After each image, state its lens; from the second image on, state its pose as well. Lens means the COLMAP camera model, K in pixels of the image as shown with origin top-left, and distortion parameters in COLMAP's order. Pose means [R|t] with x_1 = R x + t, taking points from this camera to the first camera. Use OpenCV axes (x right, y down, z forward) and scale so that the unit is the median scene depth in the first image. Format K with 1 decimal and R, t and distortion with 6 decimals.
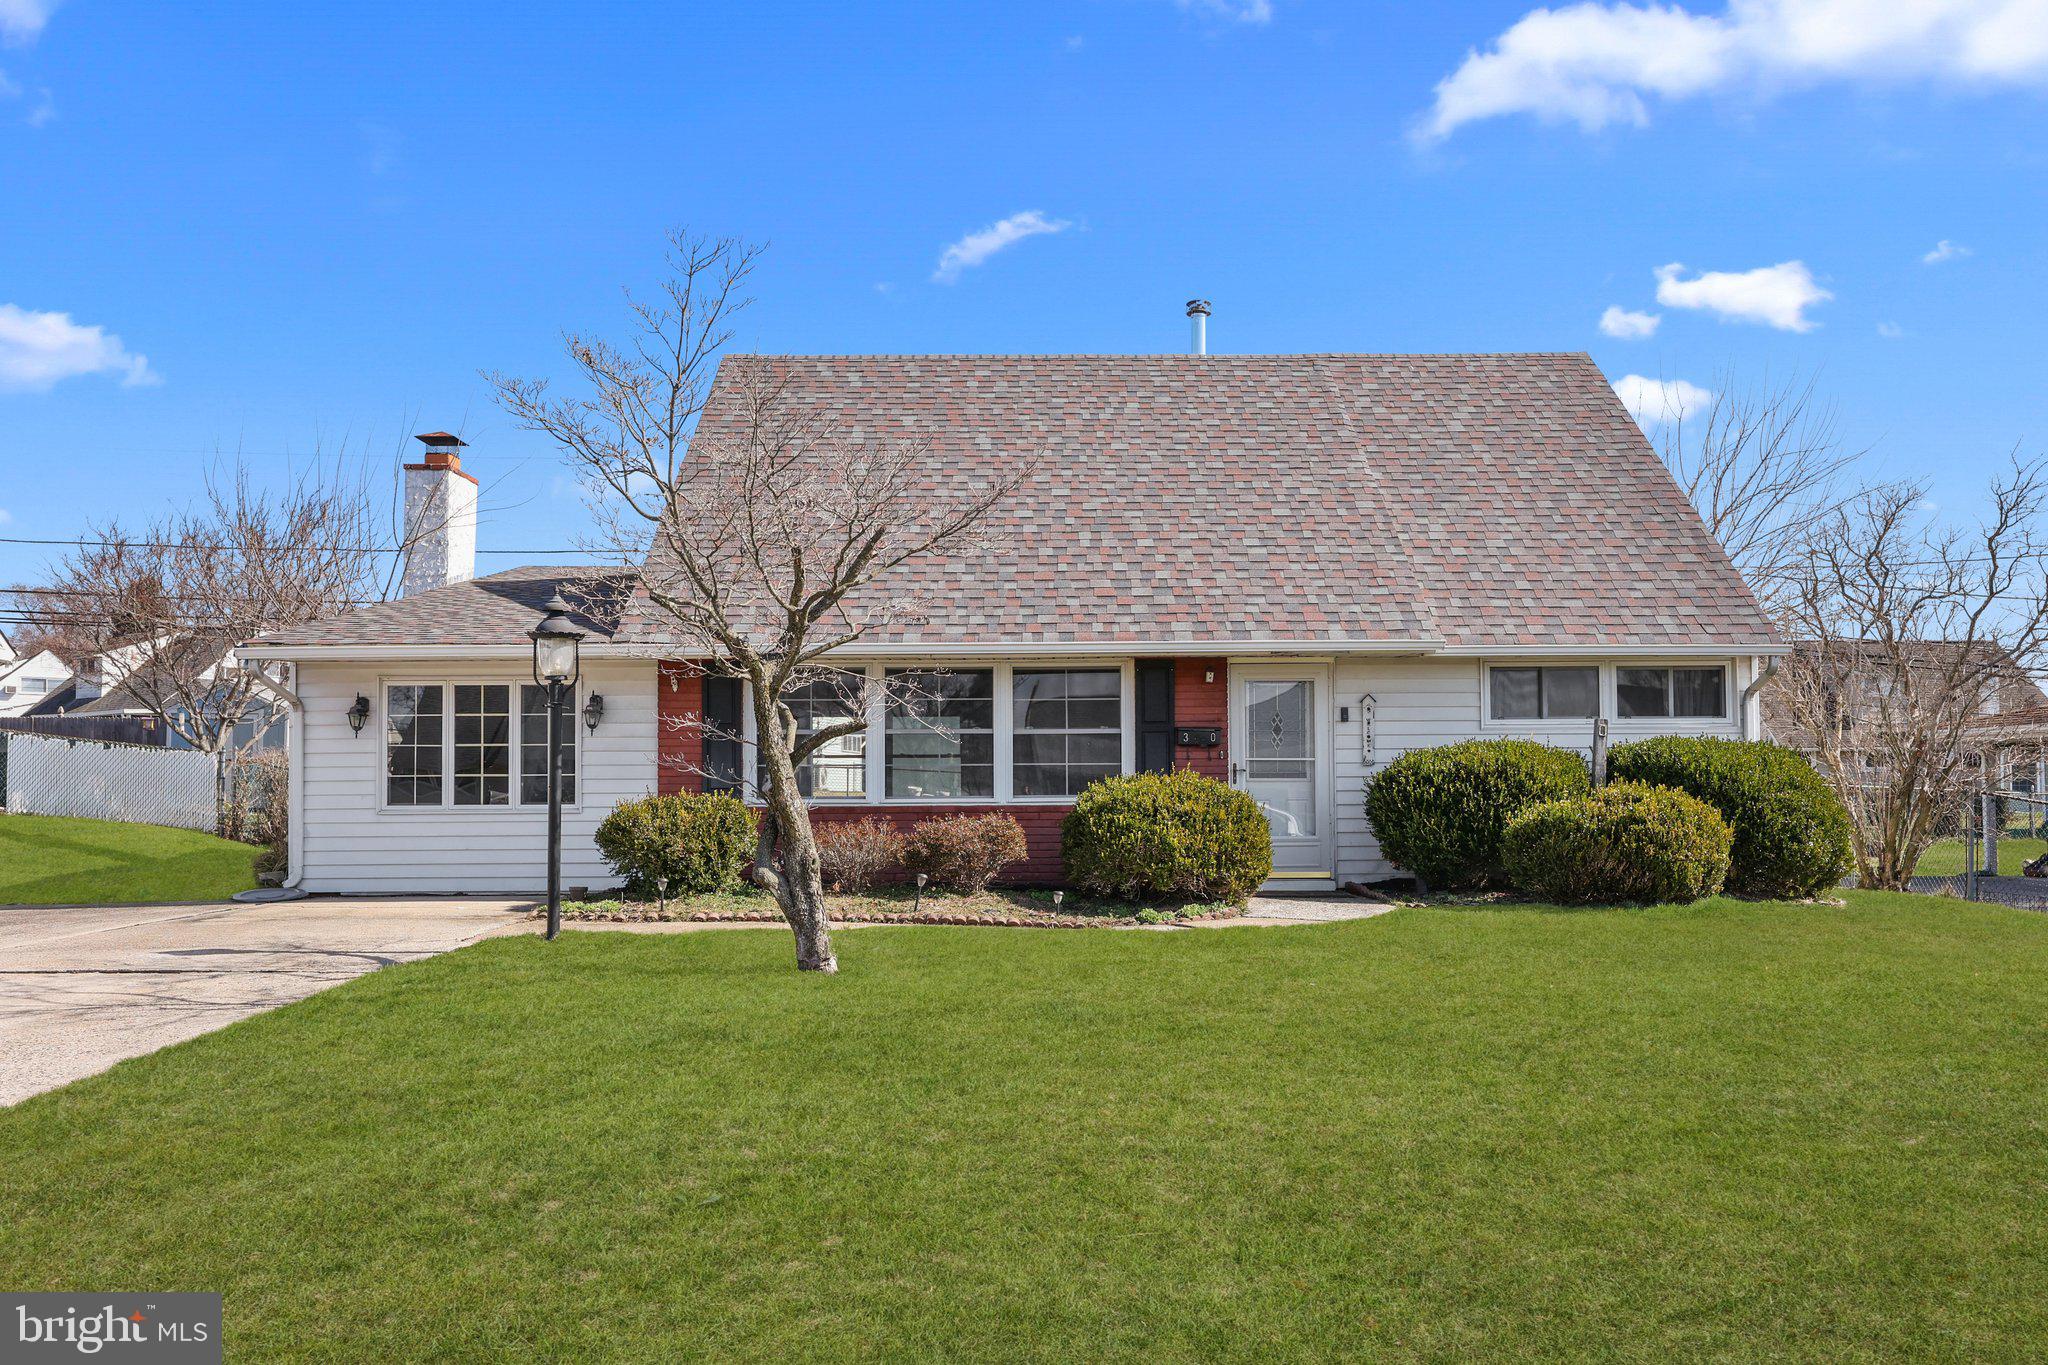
lens RADIAL K [[1399.4, 0, 1024.0], [0, 1399.4, 682.5], [0, 0, 1]] dist [0.006338, 0.000968]
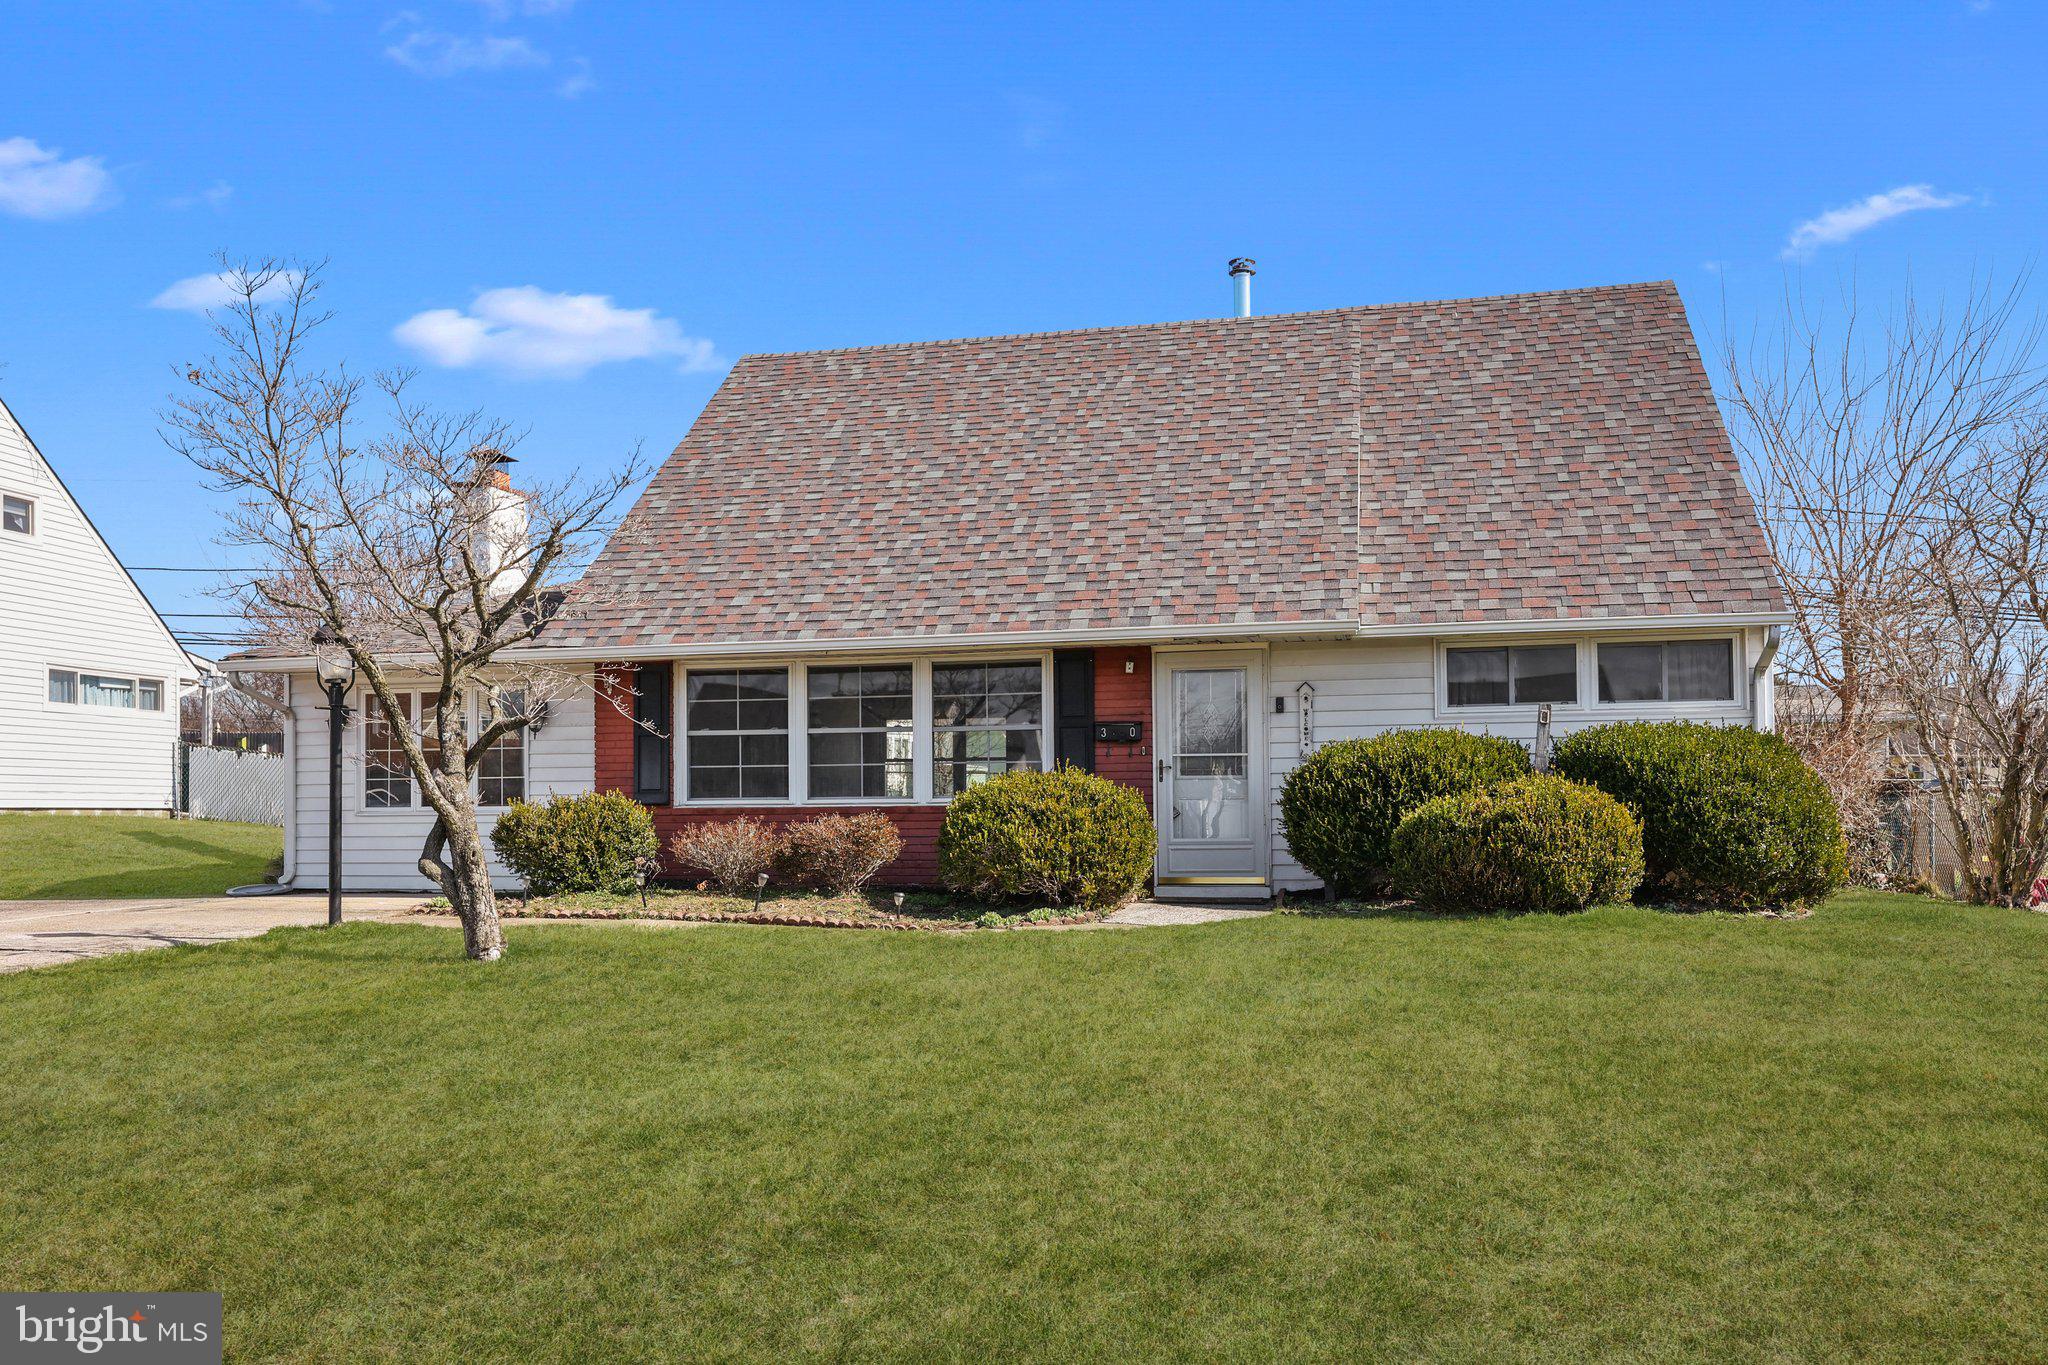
lens RADIAL K [[1487.4, 0, 1020.4], [0, 1487.4, 707.4], [0, 0, 1]] dist [0.001530, 0.002023]
pose [[0.973146, -0.018666, -0.229433, 0.287173], [0.021789, 0.999701, 0.011086, 0.010111], [0.229157, -0.015788, 0.973261, 0.019573]]
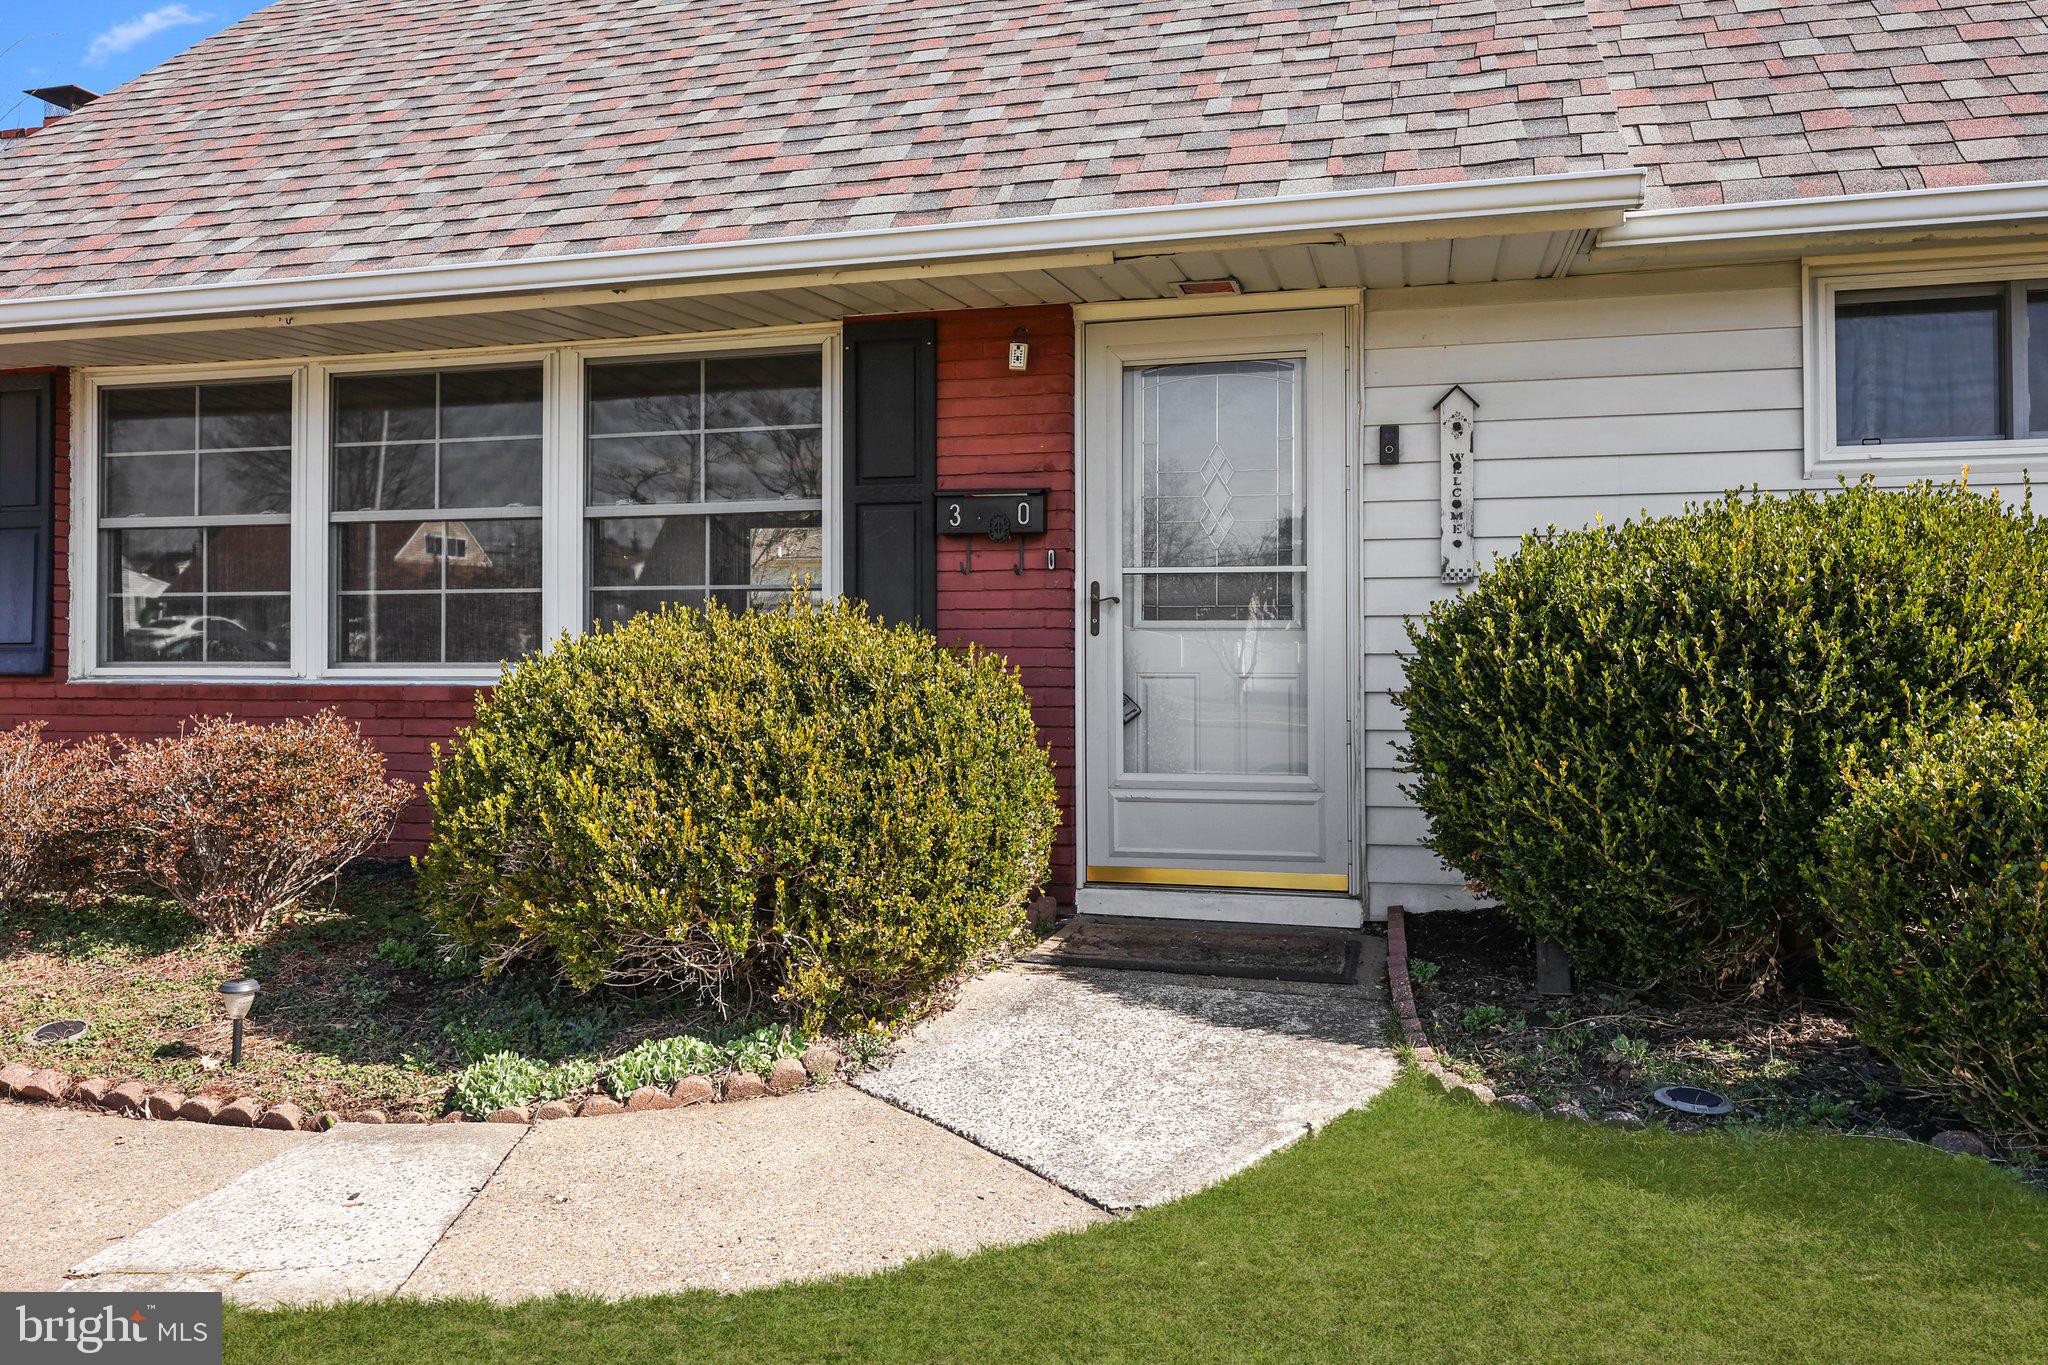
lens RADIAL K [[1449.4, 0, 1025.0], [0, 1449.4, 576.0], [0, 0, 1]] dist [0.001449, 0.001890]
pose [[0.967444, -0.009179, -0.252919, 0.232743], [0.018316, 0.999261, 0.033795, 0.042497], [0.252421, -0.037327, 0.966897, 0.612913]]
